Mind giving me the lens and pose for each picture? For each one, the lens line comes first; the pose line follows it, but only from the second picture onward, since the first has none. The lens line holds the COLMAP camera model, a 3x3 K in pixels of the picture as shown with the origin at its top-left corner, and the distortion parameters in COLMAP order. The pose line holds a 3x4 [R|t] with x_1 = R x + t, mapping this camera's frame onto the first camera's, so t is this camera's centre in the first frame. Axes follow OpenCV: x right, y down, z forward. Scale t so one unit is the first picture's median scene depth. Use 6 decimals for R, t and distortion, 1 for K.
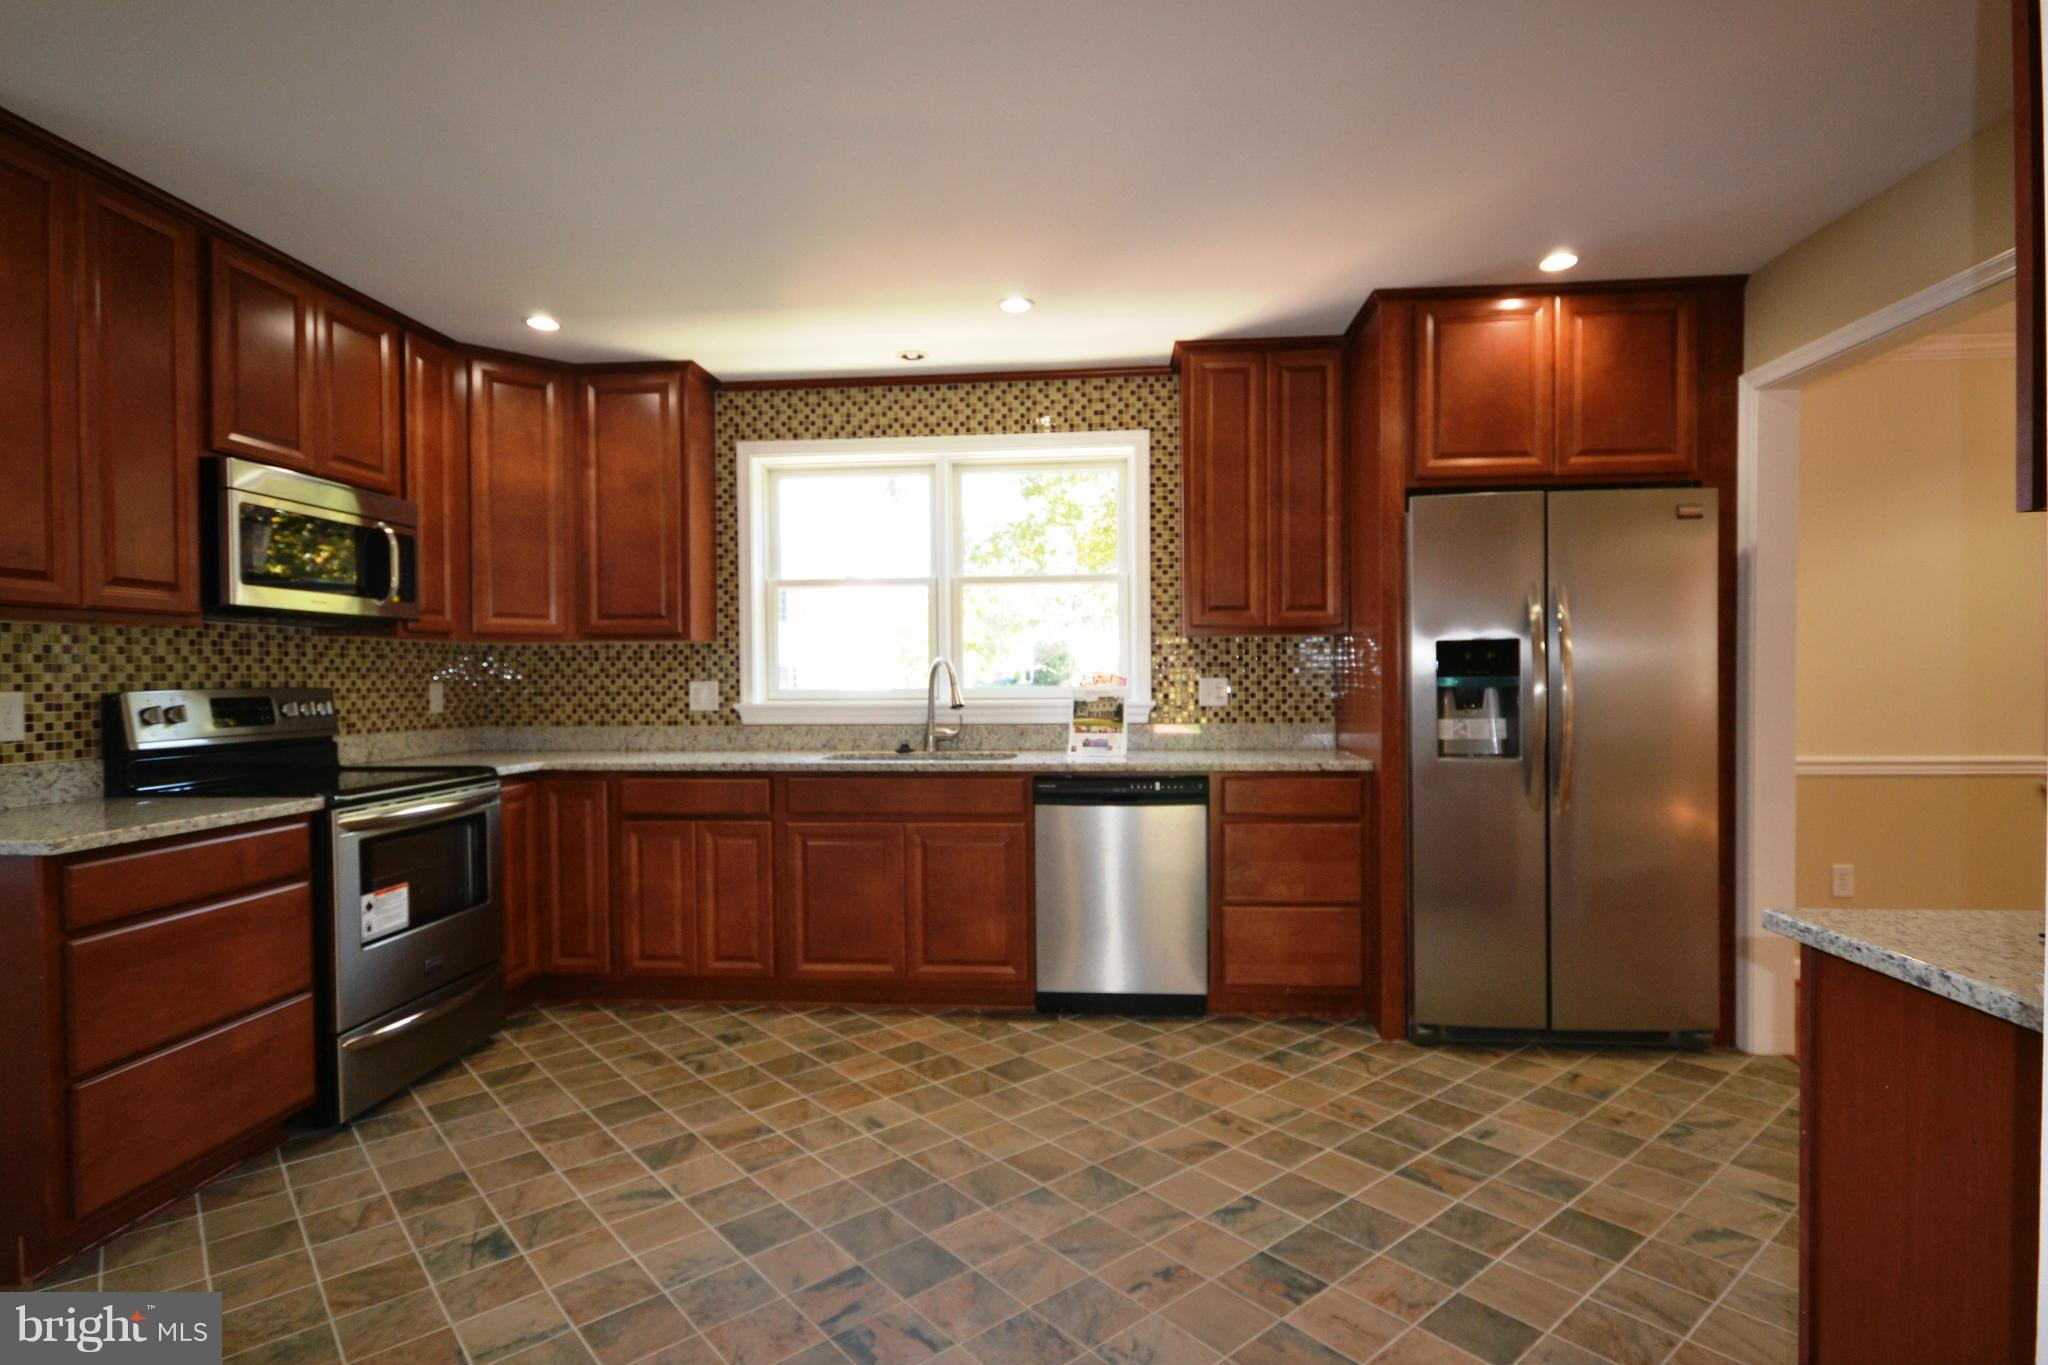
lens RADIAL K [[1038.9, 0, 1025.3], [0, 1038.9, 683.6], [0, 0, 1]] dist [0.024261, 0.000345]
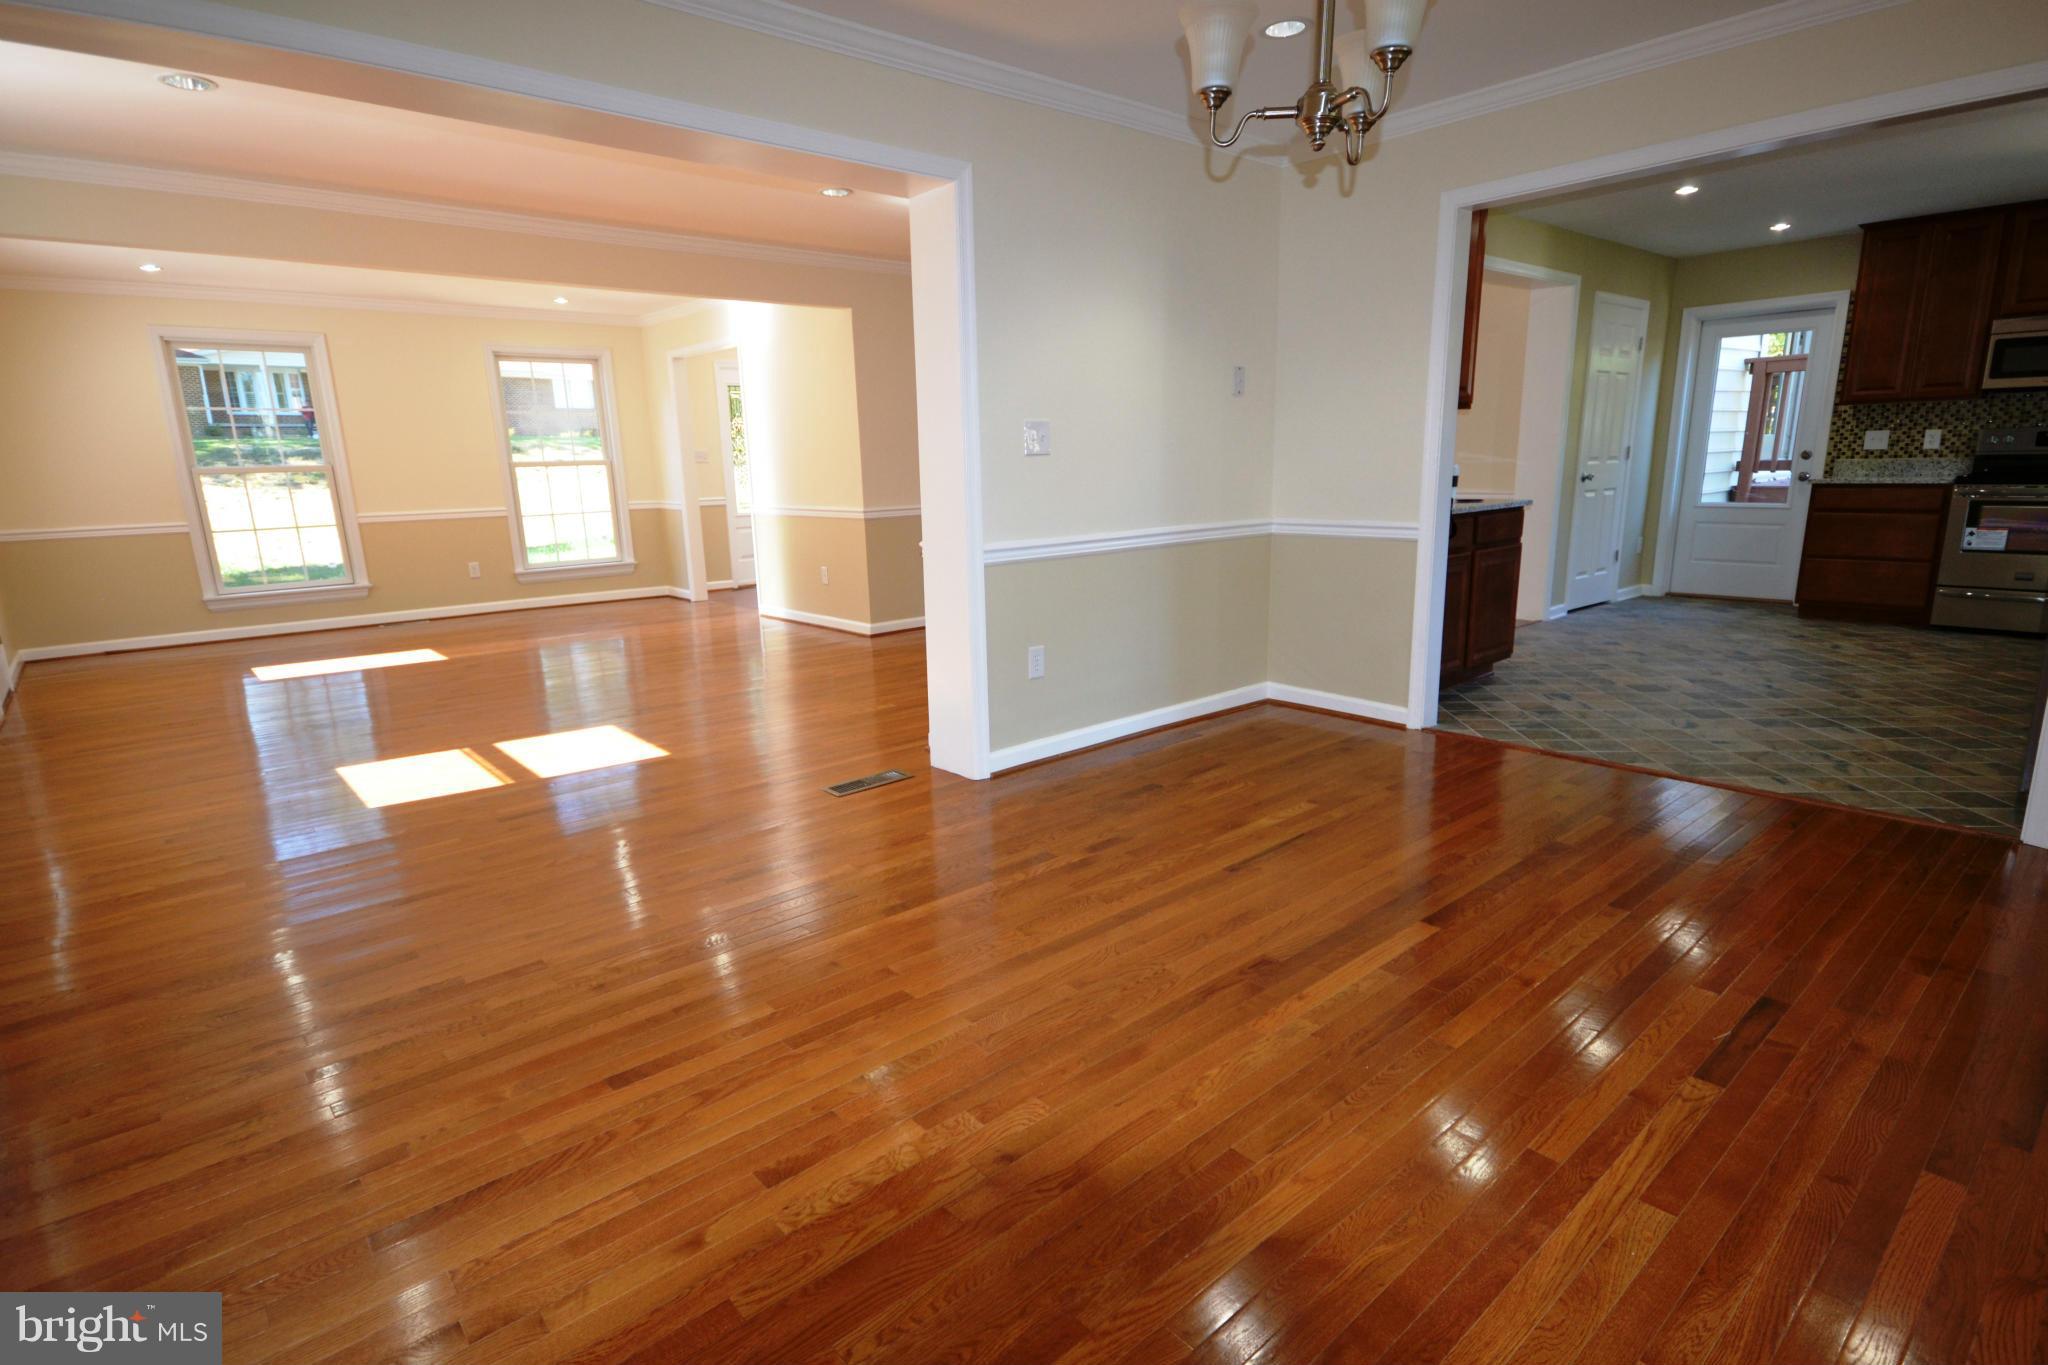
lens RADIAL K [[1038.9, 0, 1032.0], [0, 1038.9, 697.8], [0, 0, 1]] dist [0.024261, 0.000345]
pose [[-0.692405, 0.183209, -0.697860, 2.303149], [0.015851, 0.970853, 0.239151, -0.008883], [0.721335, 0.154527, -0.675128, 1.151009]]
